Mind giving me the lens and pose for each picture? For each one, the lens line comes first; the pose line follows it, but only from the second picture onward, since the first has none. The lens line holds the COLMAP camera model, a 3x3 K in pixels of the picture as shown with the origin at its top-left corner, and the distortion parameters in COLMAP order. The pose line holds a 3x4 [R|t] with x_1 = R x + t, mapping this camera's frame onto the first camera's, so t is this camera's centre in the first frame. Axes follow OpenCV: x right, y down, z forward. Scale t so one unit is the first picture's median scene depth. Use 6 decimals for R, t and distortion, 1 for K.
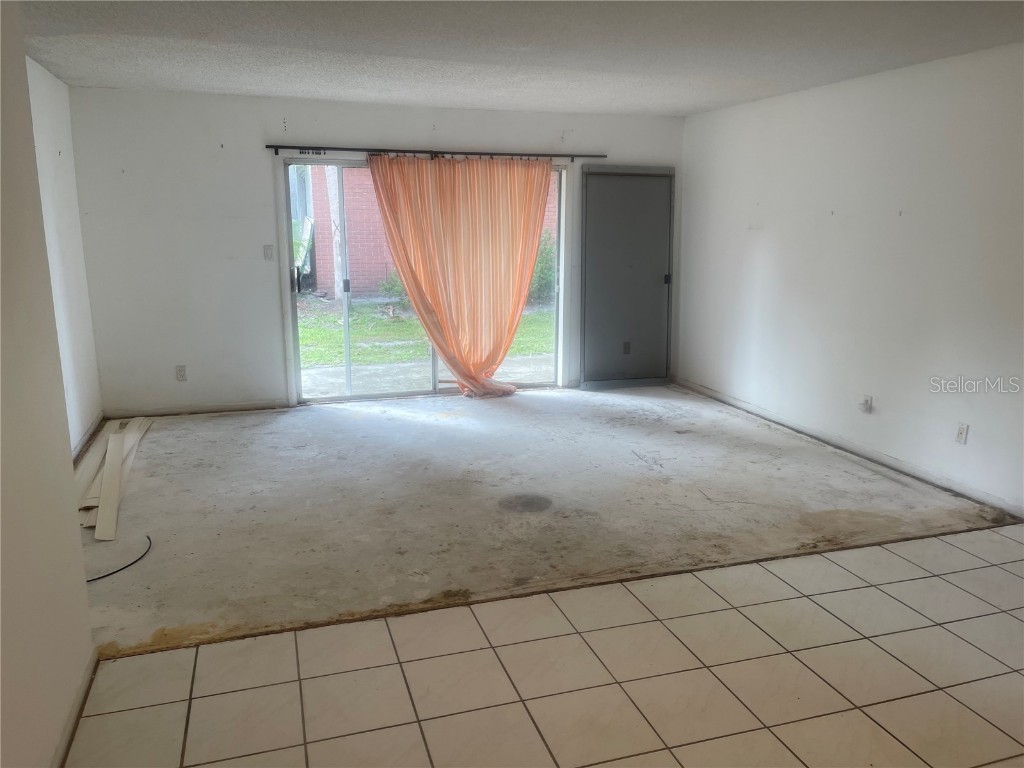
lens RADIAL K [[783.0, 0, 514.3], [0, 783.0, 379.9], [0, 0, 1]] dist [0.052459, -0.061847]
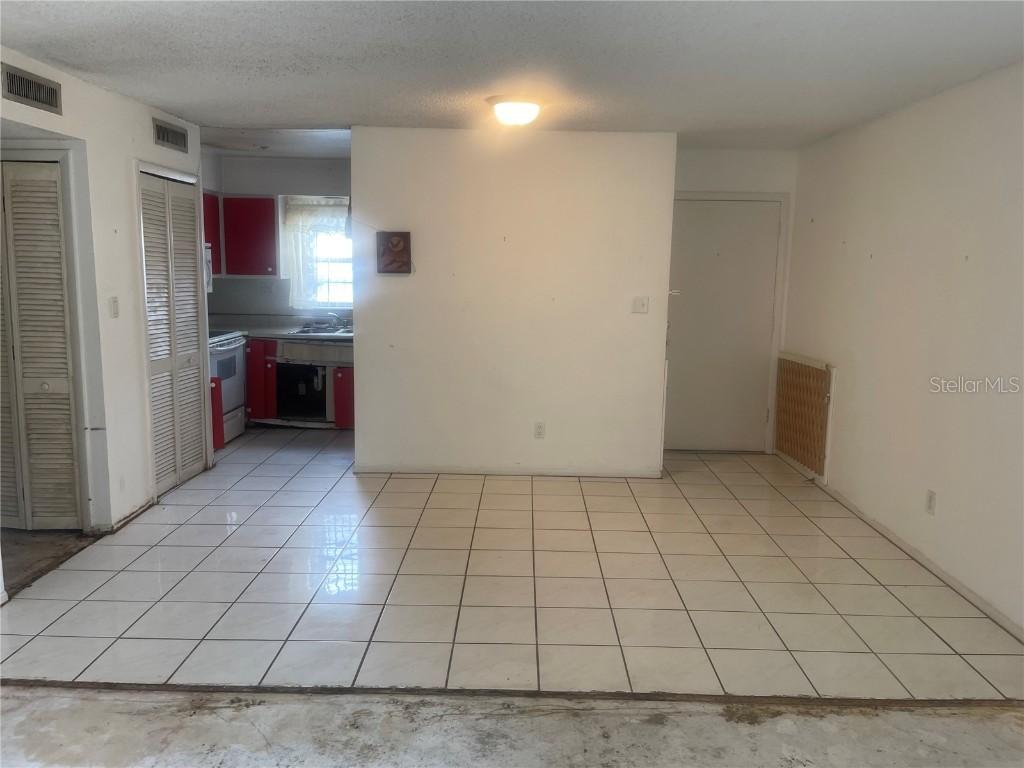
lens RADIAL K [[783.0, 0, 514.3], [0, 783.0, 379.9], [0, 0, 1]] dist [0.052459, -0.061847]
pose [[-0.949286, -0.066776, 0.307241, -0.073334], [0.042496, 0.940971, 0.335810, -0.325538], [-0.311529, 0.331836, -0.890412, 1.581053]]
